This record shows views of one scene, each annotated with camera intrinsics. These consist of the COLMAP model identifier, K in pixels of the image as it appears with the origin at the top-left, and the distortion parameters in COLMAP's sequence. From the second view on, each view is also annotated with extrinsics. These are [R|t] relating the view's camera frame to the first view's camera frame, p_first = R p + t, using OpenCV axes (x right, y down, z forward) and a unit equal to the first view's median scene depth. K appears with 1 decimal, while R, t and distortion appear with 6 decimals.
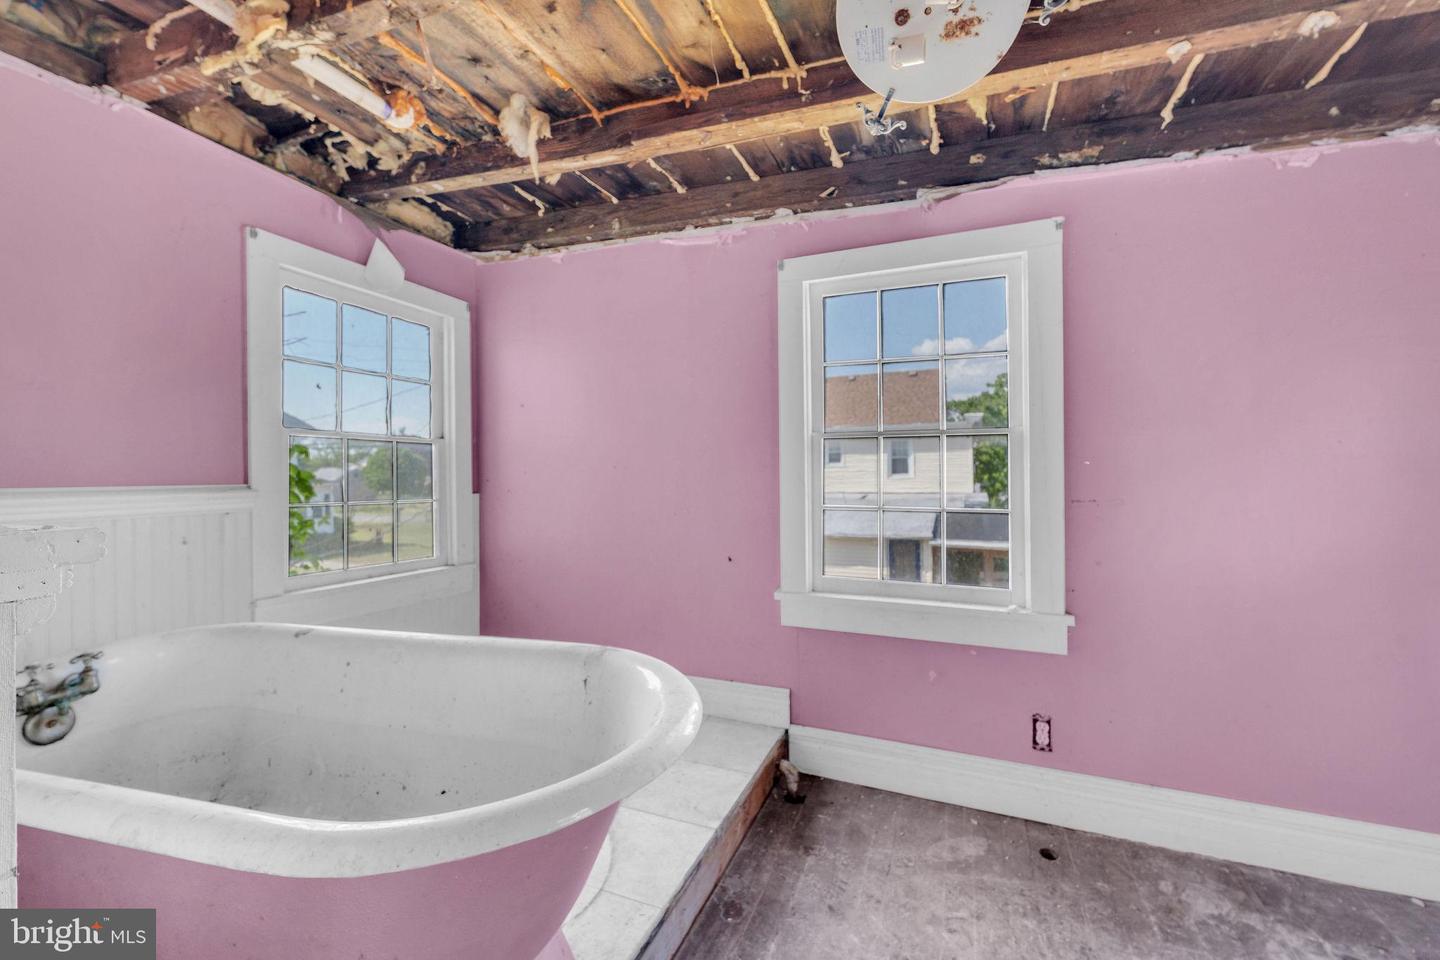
lens RADIAL K [[587.4, 0, 721.9], [0, 587.4, 467.0], [0, 0, 1]] dist [-0.000061, 0.000122]
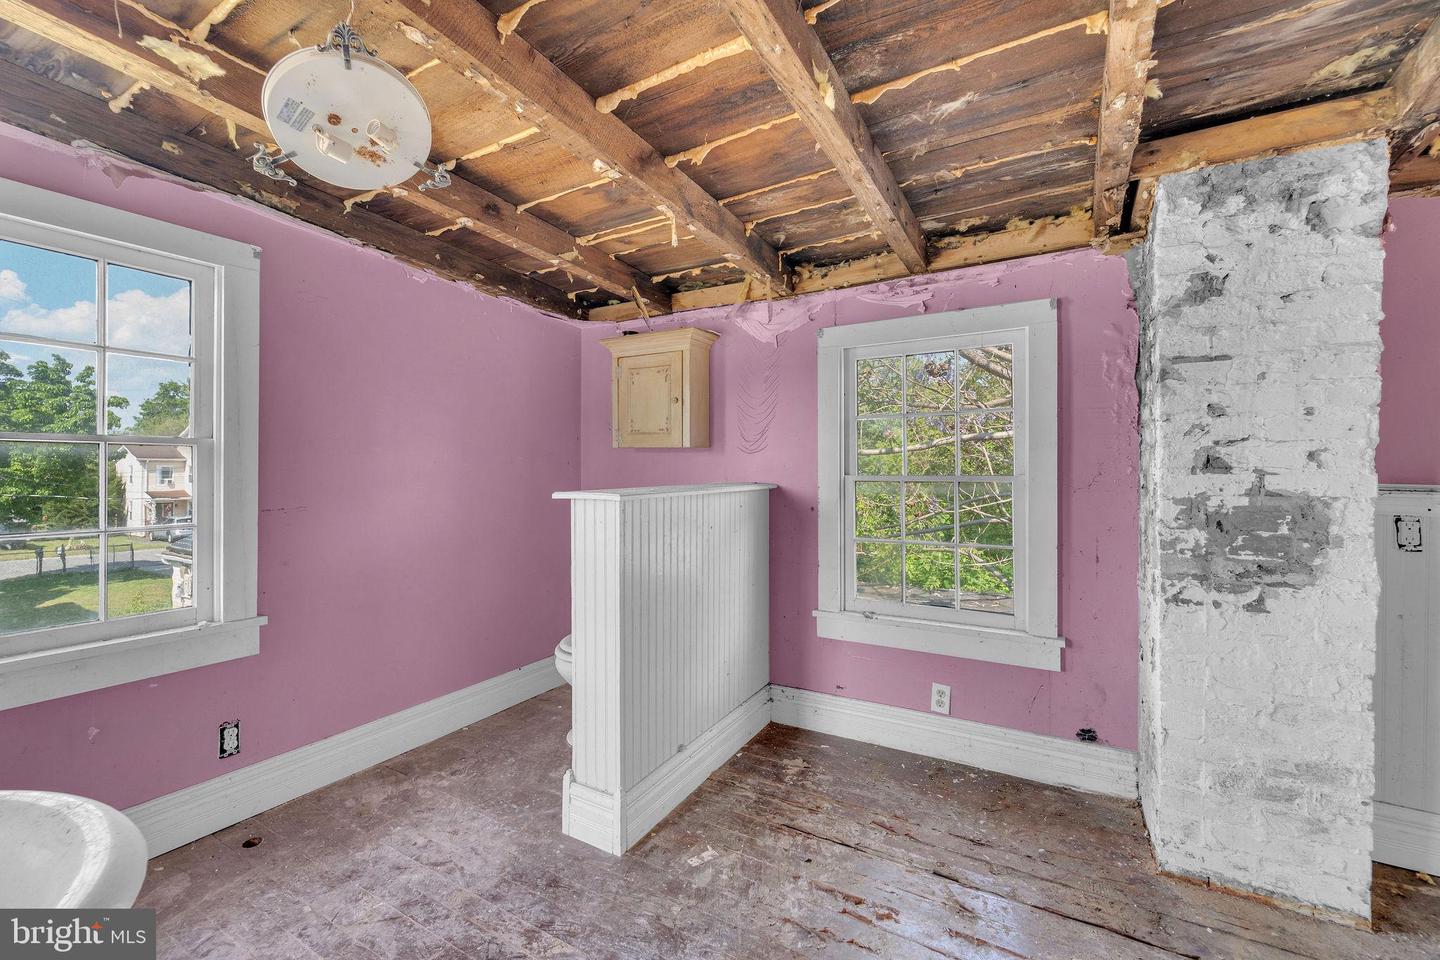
lens RADIAL K [[590.0, 0, 717.4], [0, 590.0, 473.2], [0, 0, 1]] dist [-0.000216, -0.001134]
pose [[0.142094, 0.003047, 0.989849, -0.377781], [-0.002752, 0.999993, -0.002683, -0.010930], [-0.989849, -0.002343, 0.142101, 0.012962]]
